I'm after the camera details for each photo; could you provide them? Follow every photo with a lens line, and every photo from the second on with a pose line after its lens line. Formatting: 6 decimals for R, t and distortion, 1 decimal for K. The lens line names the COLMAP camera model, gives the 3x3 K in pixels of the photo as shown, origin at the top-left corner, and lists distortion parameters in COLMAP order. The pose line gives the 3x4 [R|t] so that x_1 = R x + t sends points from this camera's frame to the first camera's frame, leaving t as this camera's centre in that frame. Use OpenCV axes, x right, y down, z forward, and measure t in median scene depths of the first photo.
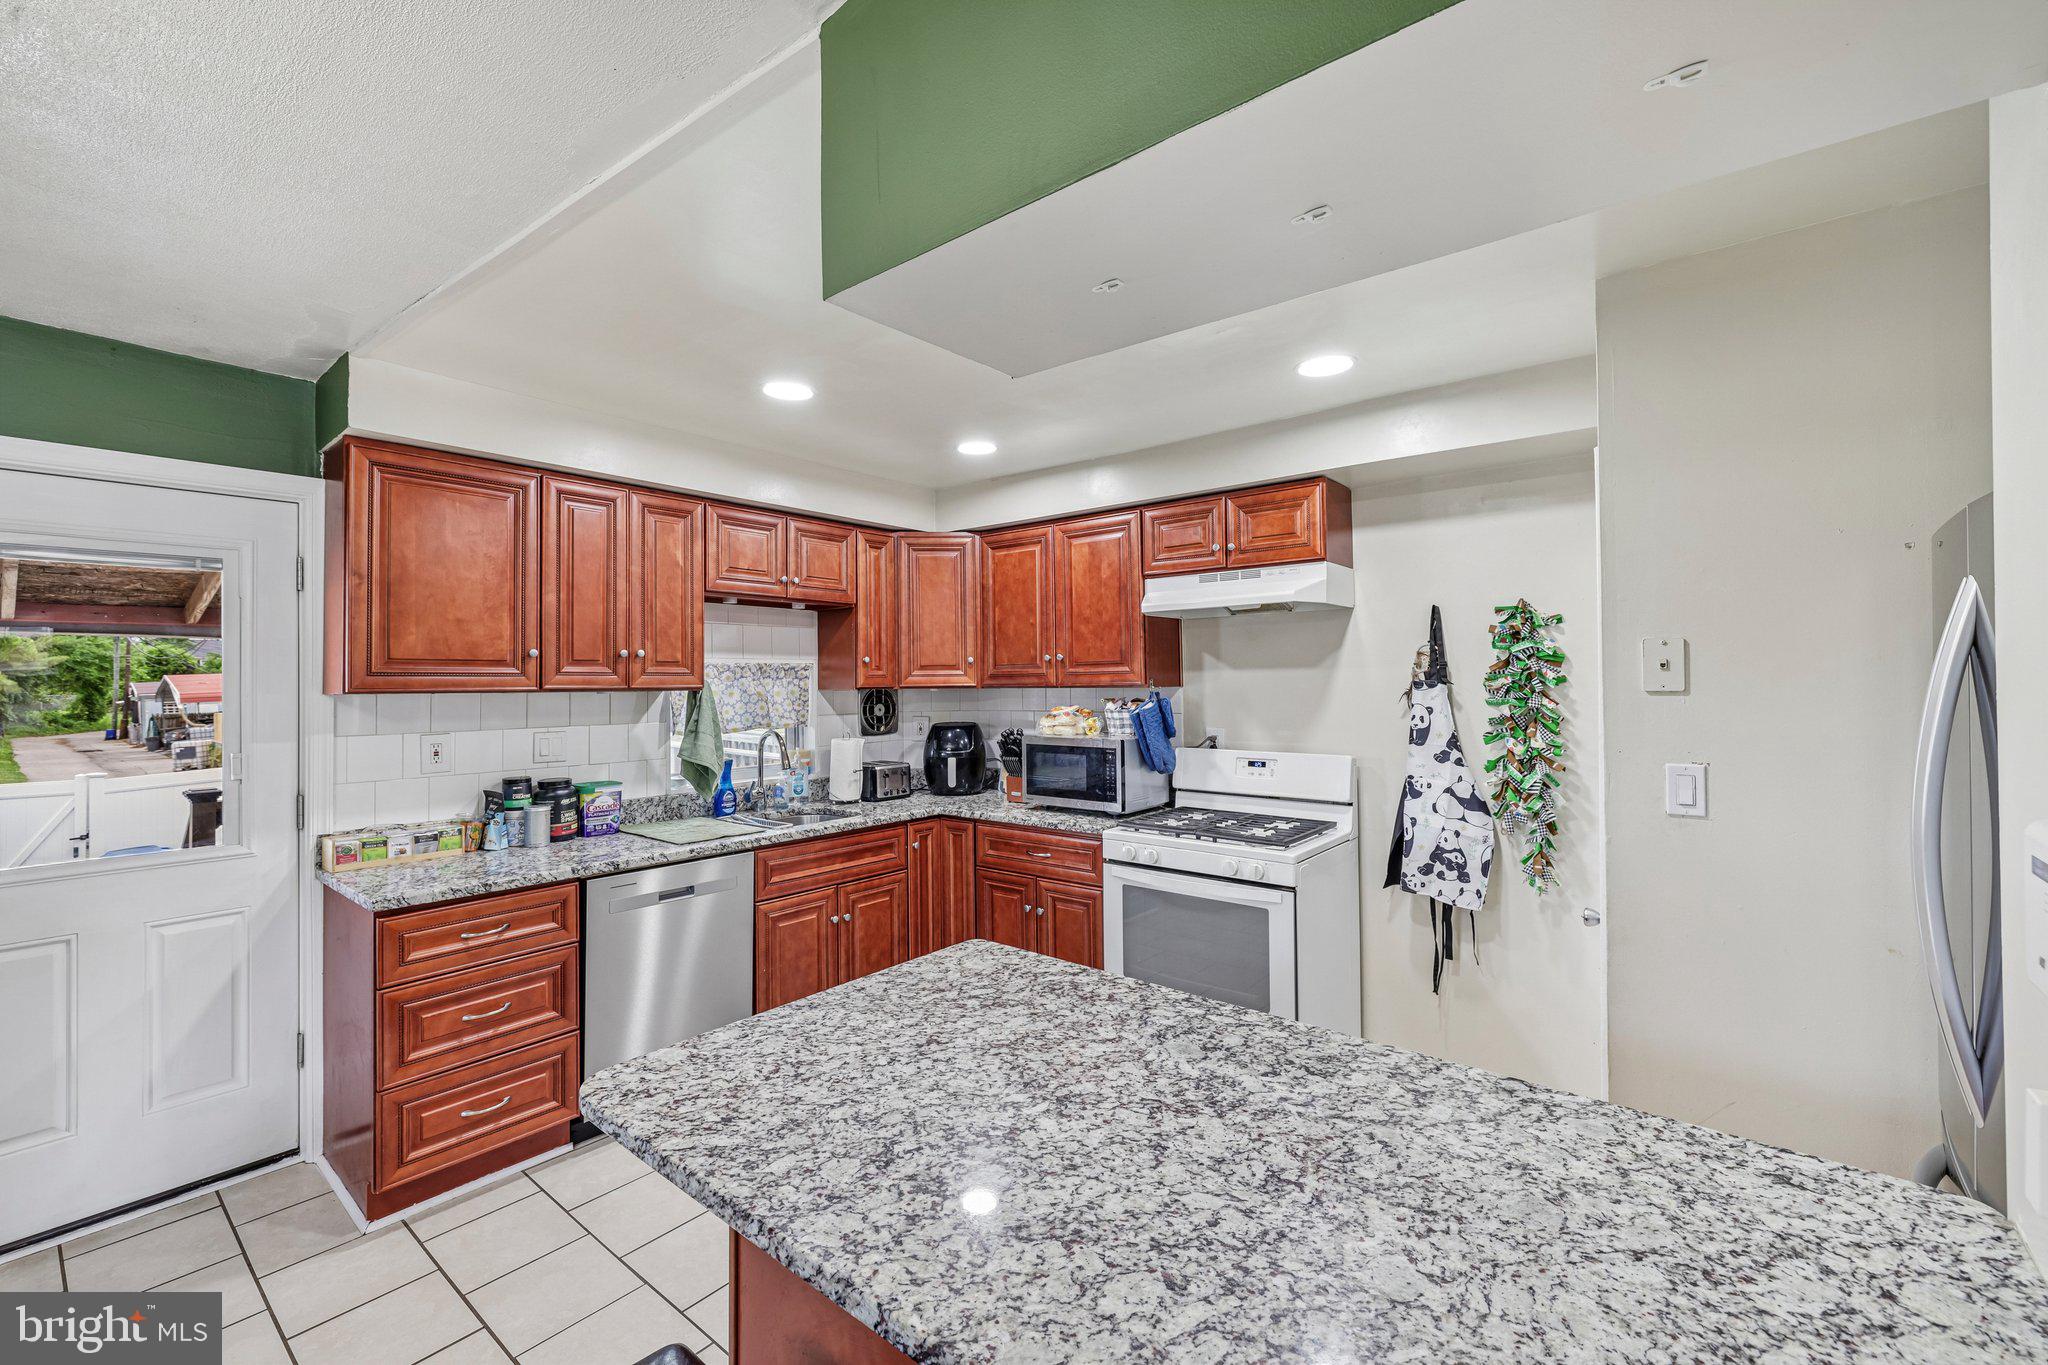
lens RADIAL K [[862.3, 0, 1014.9], [0, 862.3, 670.5], [0, 0, 1]] dist [-0.001624, 0.000686]
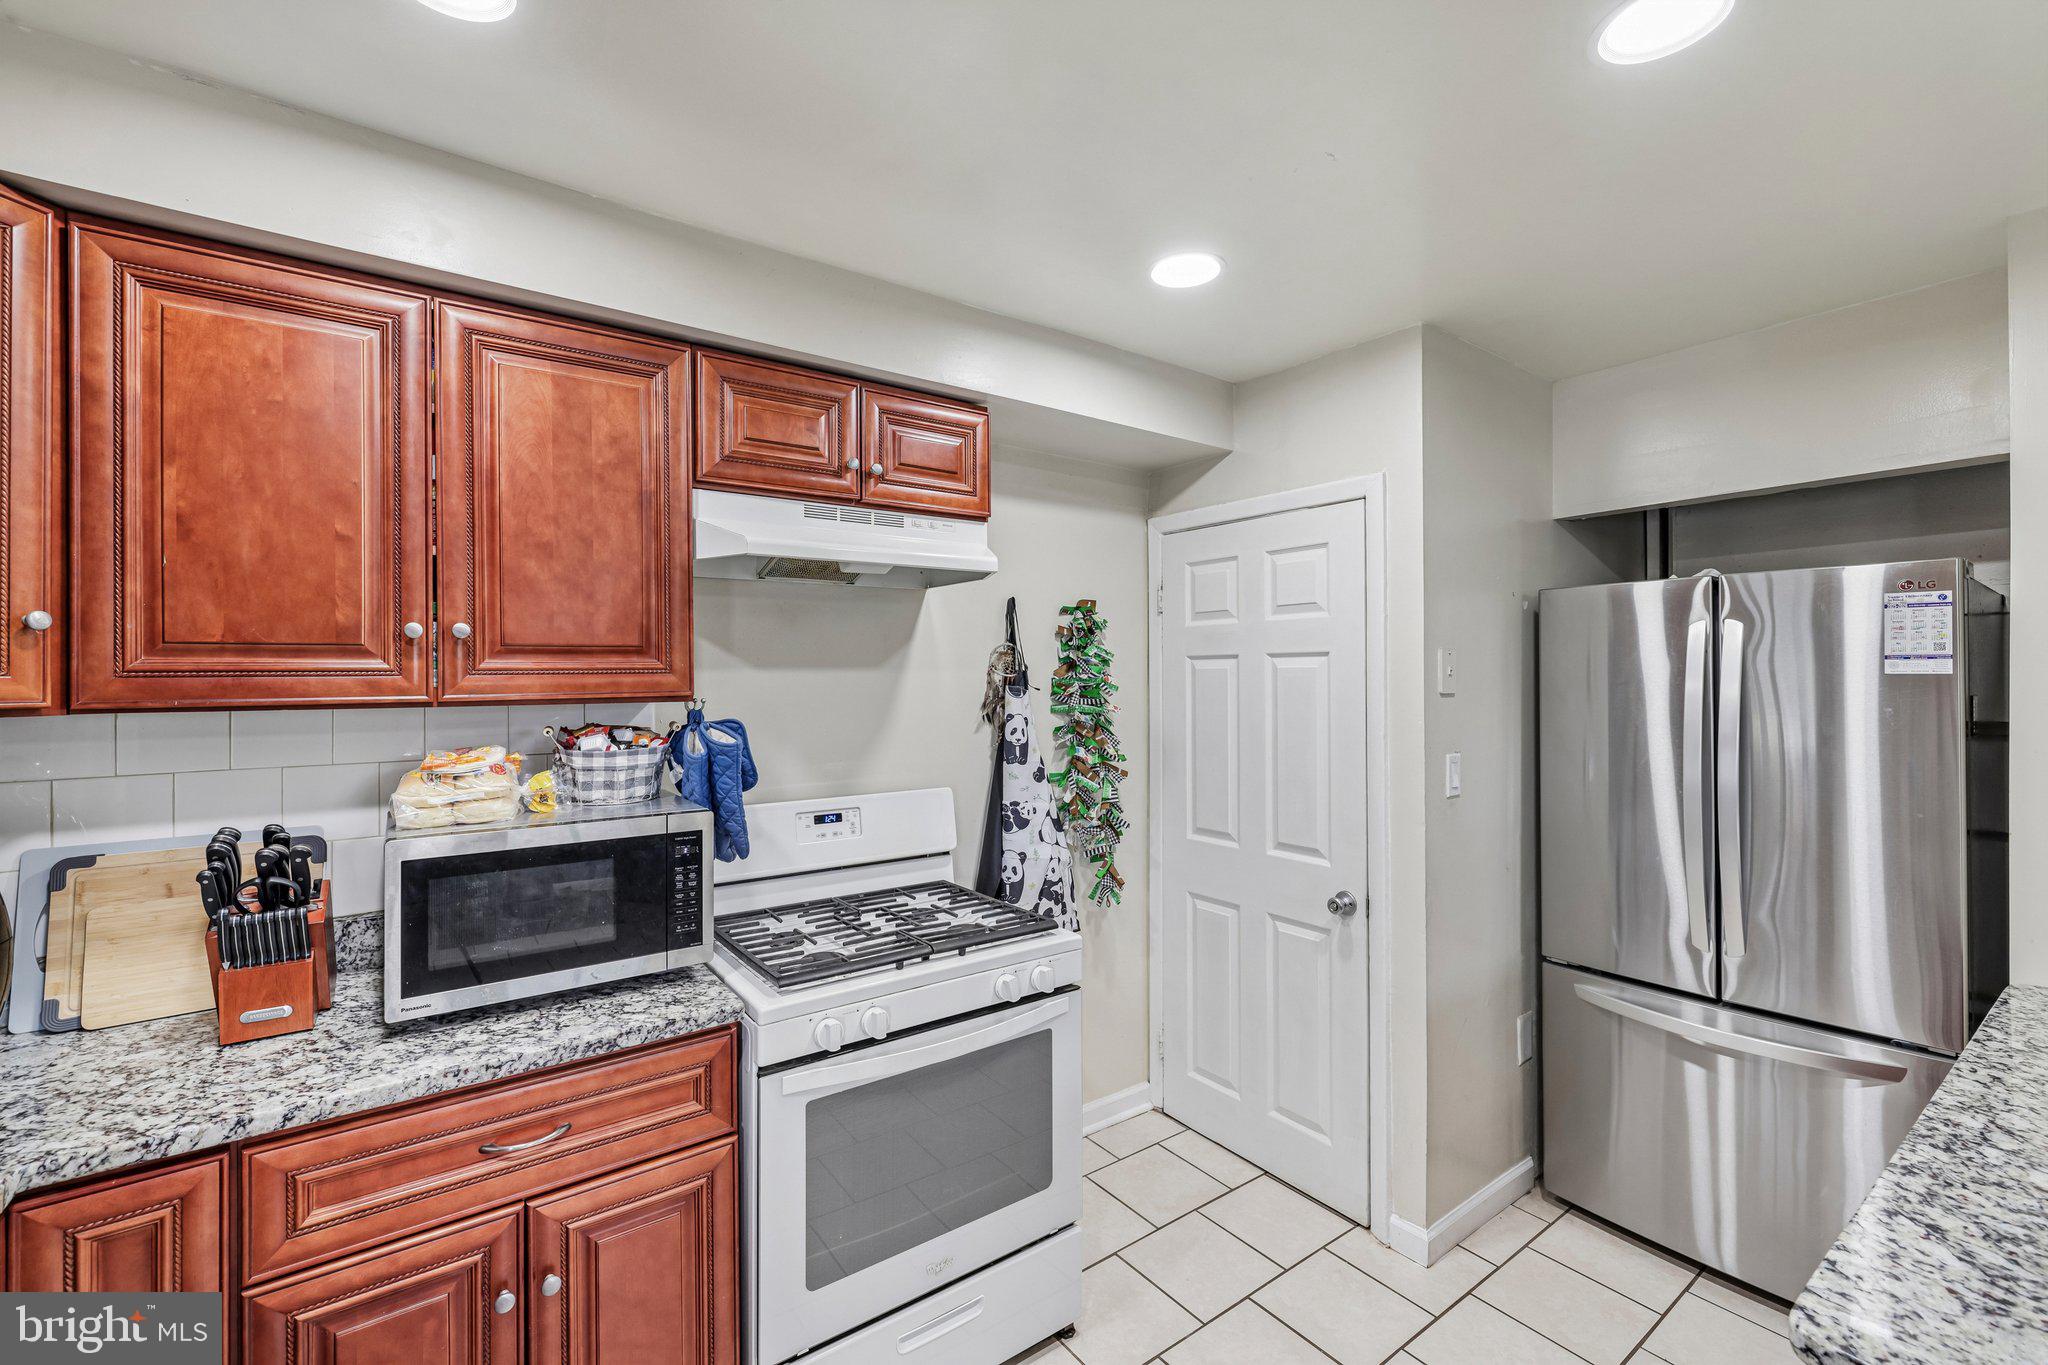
lens RADIAL K [[862.3, 0, 1017.4], [0, 862.3, 668.0], [0, 0, 1]] dist [-0.001624, 0.000686]
pose [[0.251663, 0.018542, 0.967637, -0.329730], [-0.006980, 0.999825, -0.017344, 0.008577], [-0.967790, -0.002390, 0.251748, 0.776905]]
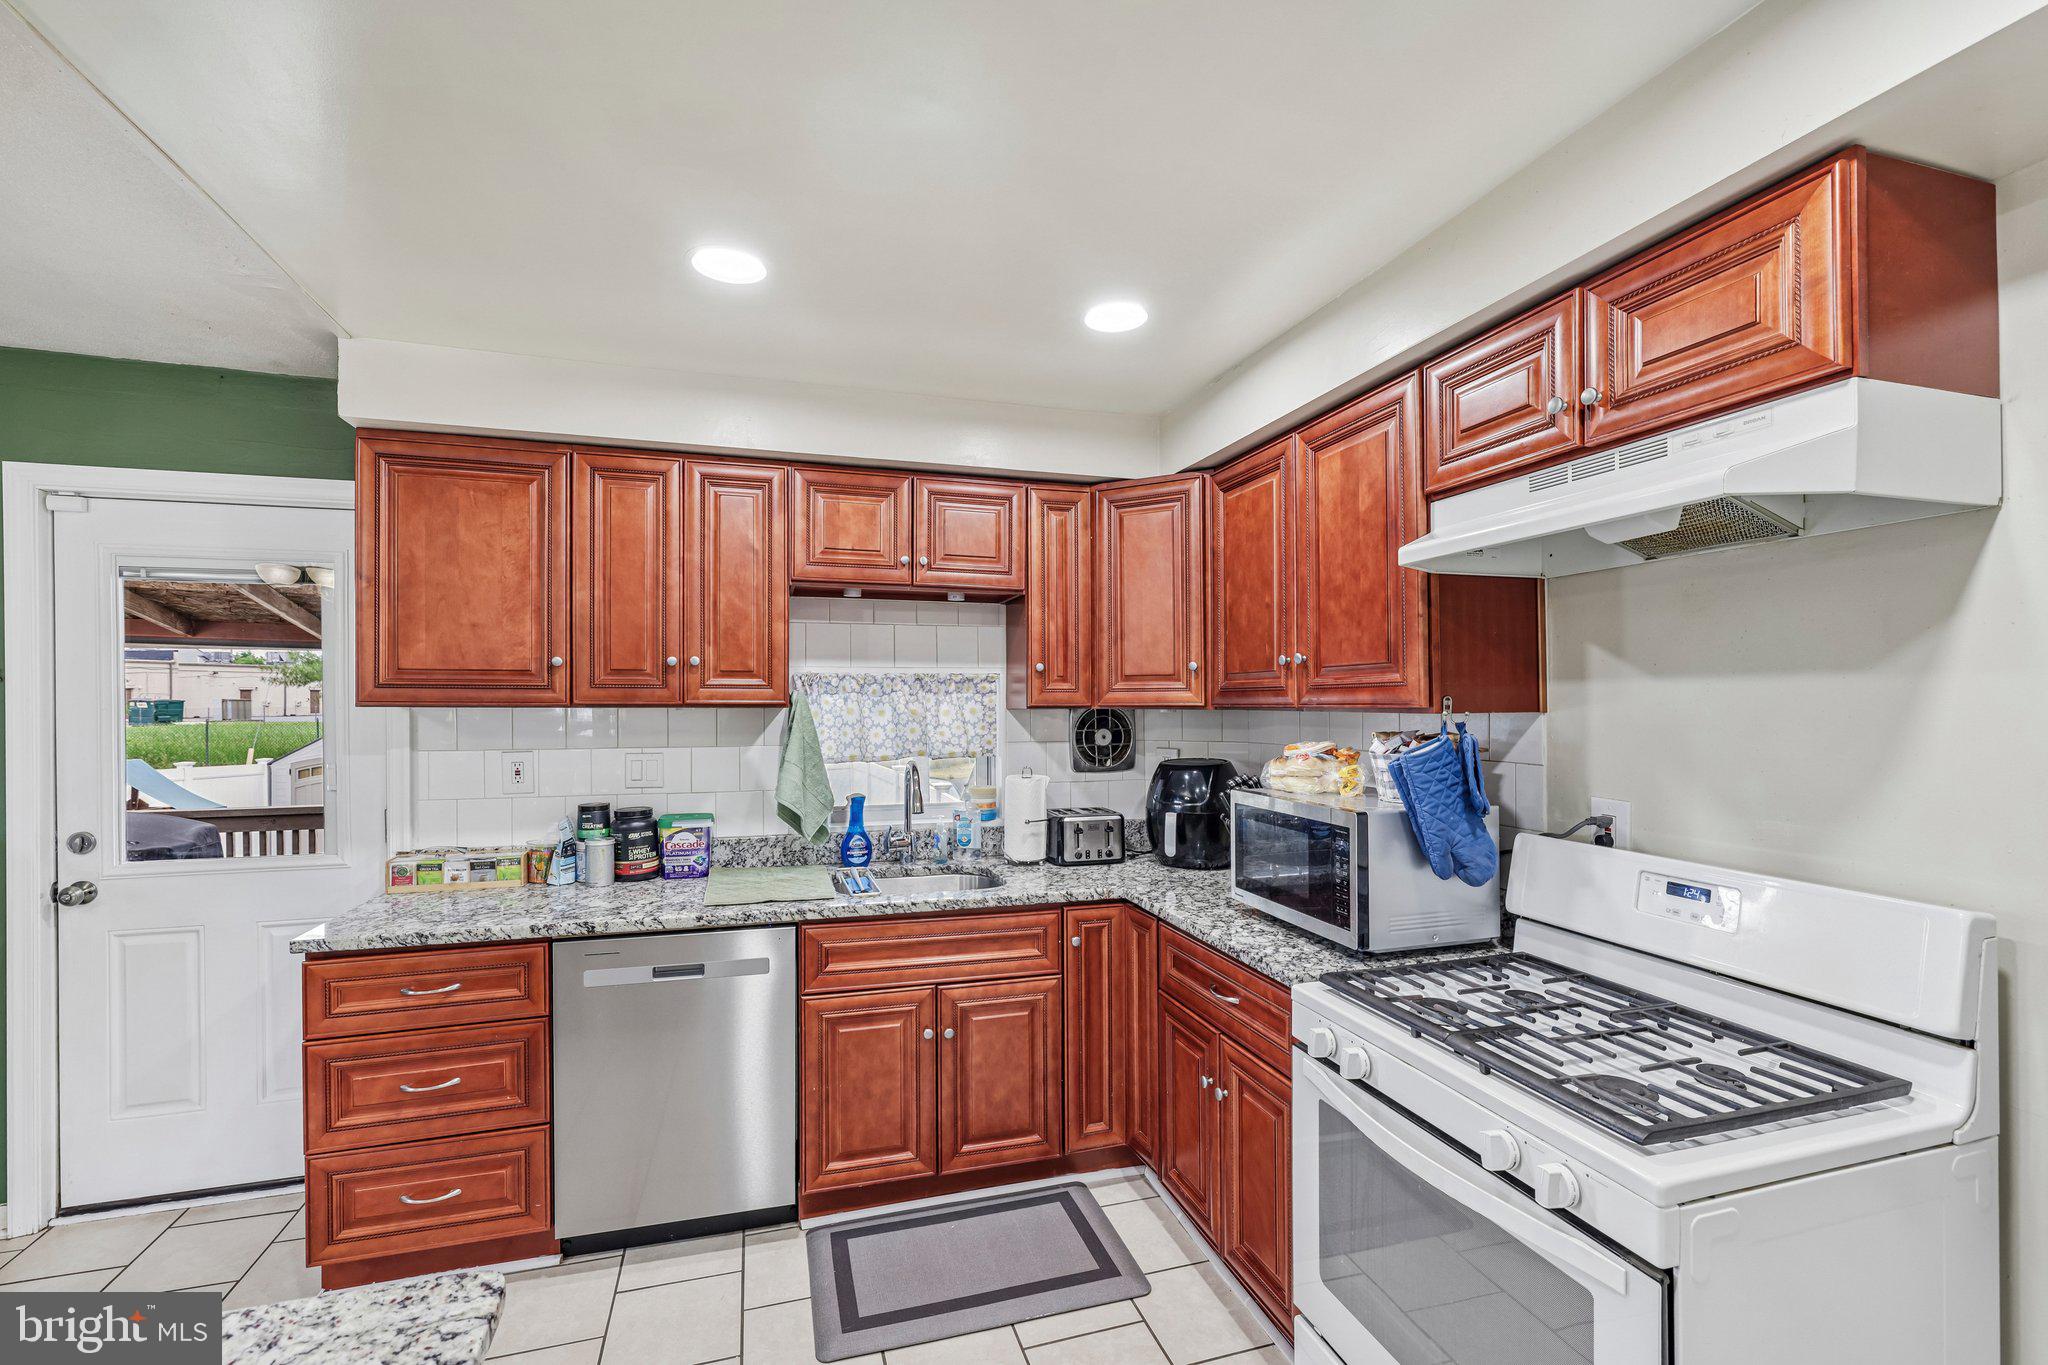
lens RADIAL K [[862.3, 0, 1018.7], [0, 862.3, 699.2], [0, 0, 1]] dist [-0.001624, 0.000686]
pose [[0.831802, 0.007310, -0.555024, 0.263833], [0.000041, 0.999912, 0.013232, 0.005115], [0.555072, -0.011029, 0.831729, 0.490777]]
